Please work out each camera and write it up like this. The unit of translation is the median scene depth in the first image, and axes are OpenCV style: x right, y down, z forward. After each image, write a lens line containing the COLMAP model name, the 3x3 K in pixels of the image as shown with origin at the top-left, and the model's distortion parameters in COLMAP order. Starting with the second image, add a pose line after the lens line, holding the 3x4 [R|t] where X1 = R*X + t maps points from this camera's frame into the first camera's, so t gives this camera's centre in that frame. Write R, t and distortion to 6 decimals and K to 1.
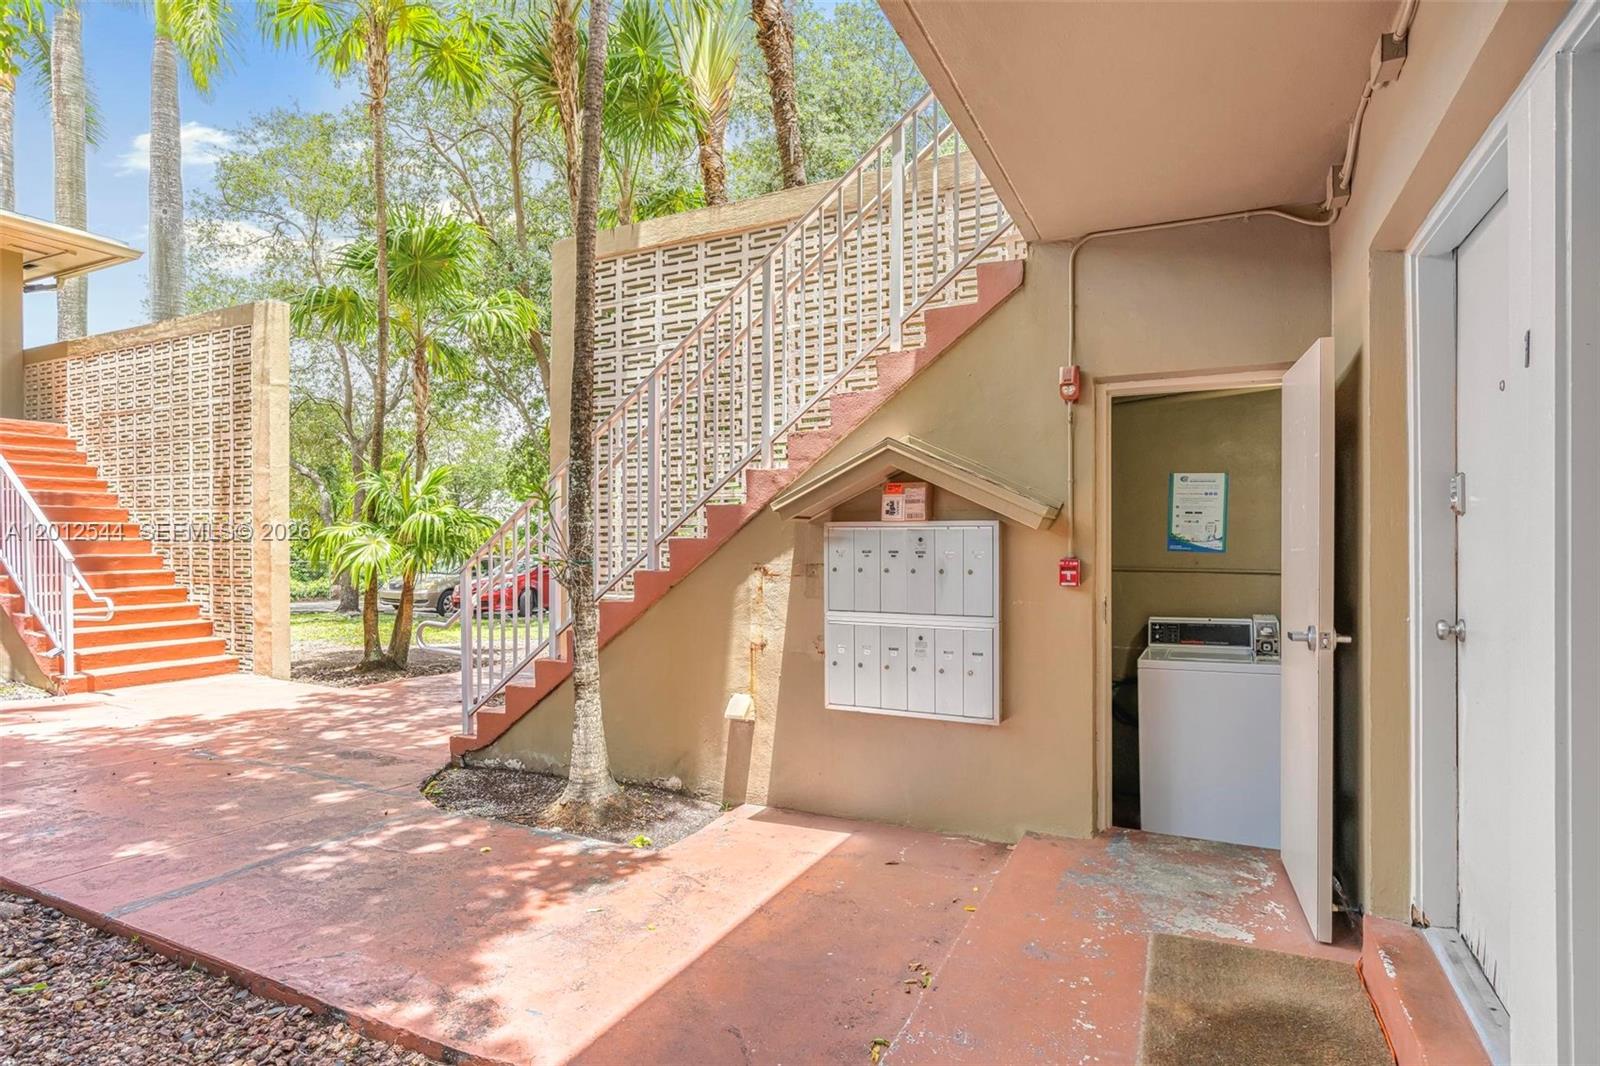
lens RADIAL K [[813.2, 0, 800.0], [0, 813.2, 533.0], [0, 0, 1]] dist [-0.000192, 0.000230]
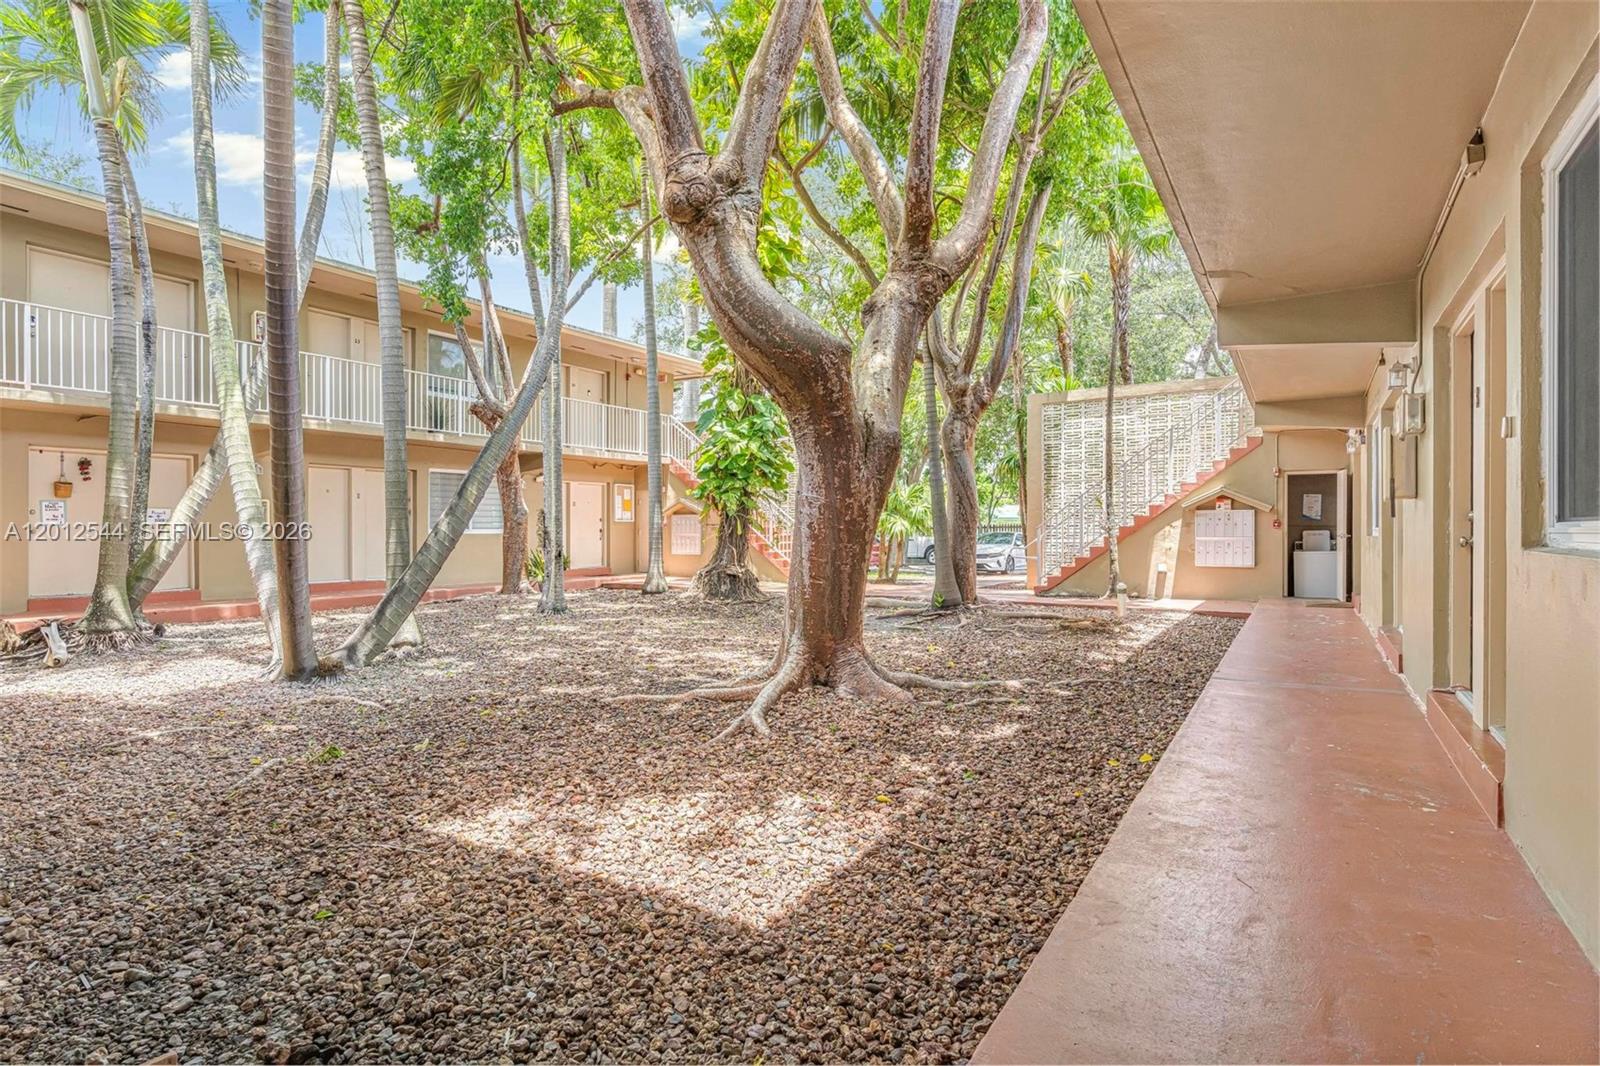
lens RADIAL K [[813.2, 0, 800.0], [0, 813.2, 533.0], [0, 0, 1]] dist [-0.000192, 0.000230]
pose [[0.995549, -0.004094, -0.094153, -1.265759], [0.004896, 0.999954, 0.008290, 0.044068], [0.094115, -0.008714, 0.995523, -2.474213]]
